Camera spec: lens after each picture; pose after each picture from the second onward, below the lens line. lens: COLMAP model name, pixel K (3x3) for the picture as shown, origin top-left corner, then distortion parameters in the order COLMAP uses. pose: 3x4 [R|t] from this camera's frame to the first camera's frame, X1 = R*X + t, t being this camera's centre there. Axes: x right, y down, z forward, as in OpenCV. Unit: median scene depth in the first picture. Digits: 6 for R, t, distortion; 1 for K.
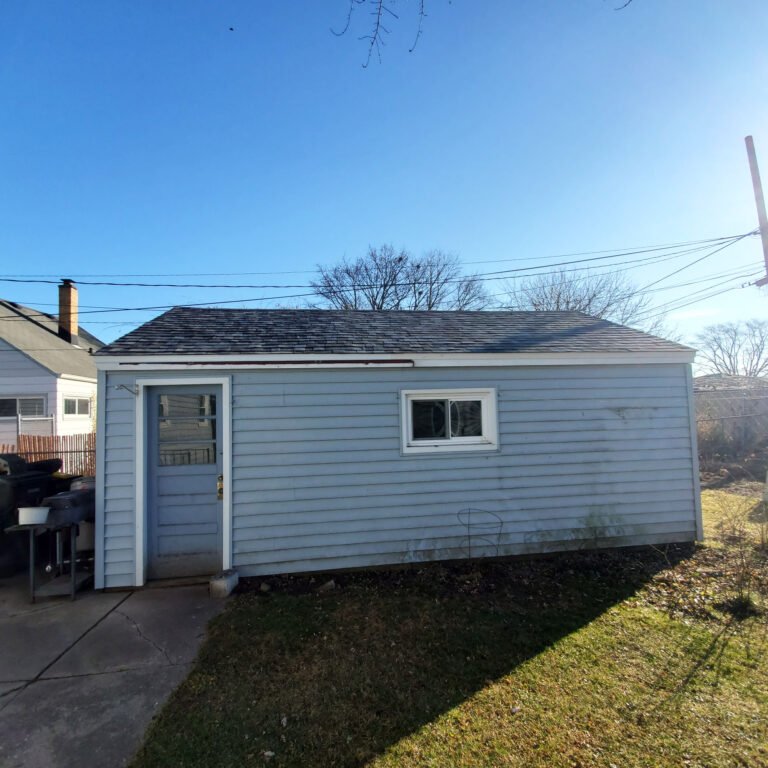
lens RADIAL K [[414.2, 0, 386.5], [0, 414.2, 388.1], [0, 0, 1]] dist [-0.002766, 0.000875]
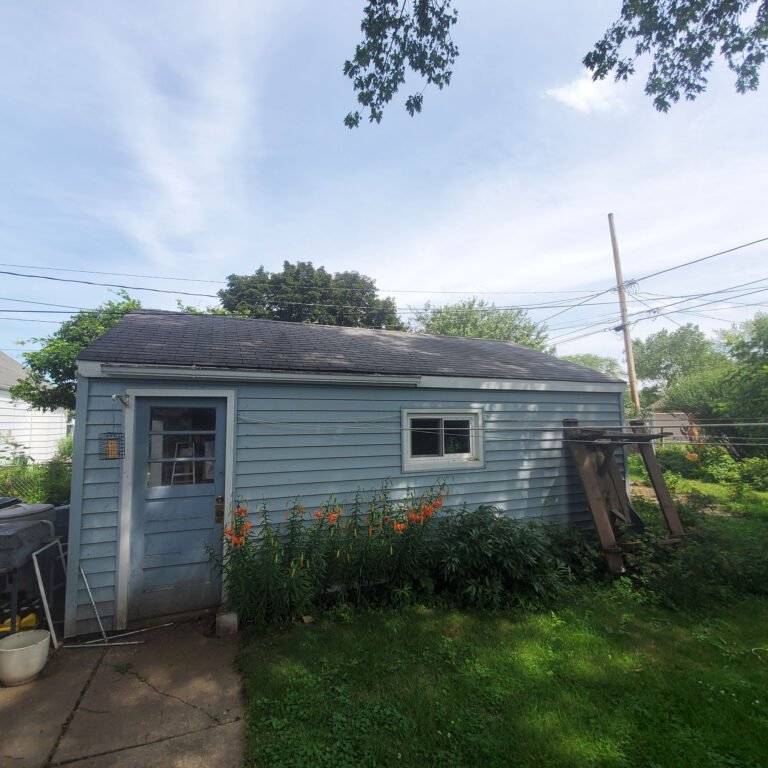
lens RADIAL K [[414.2, 0, 381.4], [0, 414.2, 382.7], [0, 0, 1]] dist [-0.002766, 0.000875]
pose [[0.960492, 0.047332, 0.274252, -0.305013], [-0.033719, 0.997964, -0.054141, -0.003210], [-0.276257, 0.042754, 0.960132, 0.012436]]
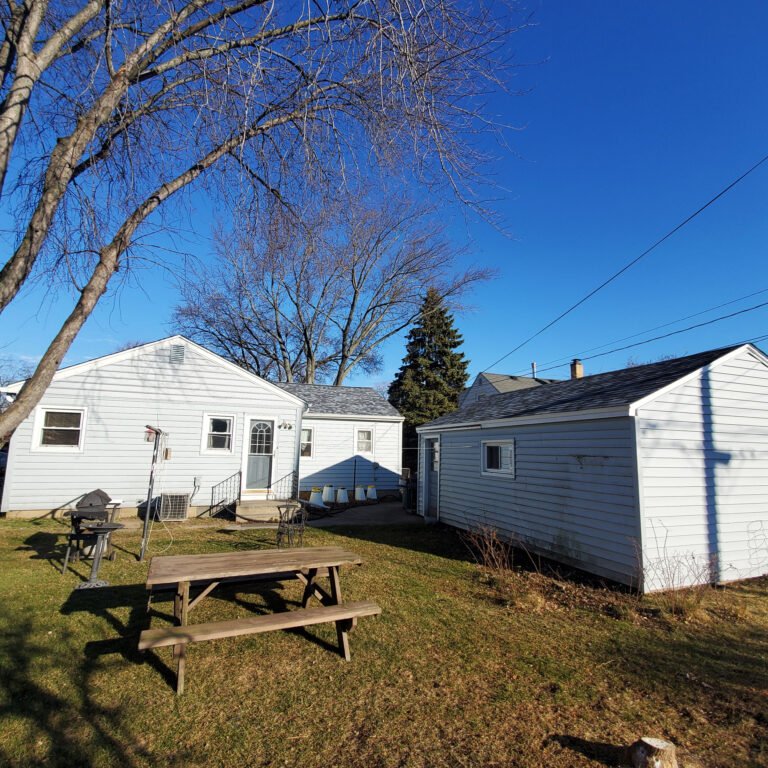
lens RADIAL K [[414.2, 0, 380.6], [0, 414.2, 386.5], [0, 0, 1]] dist [-0.002766, 0.000875]
pose [[0.229213, -0.122407, -0.965649, 1.719092], [0.010637, 0.992317, -0.123262, -0.010292], [0.973318, 0.017982, 0.228754, 0.132801]]
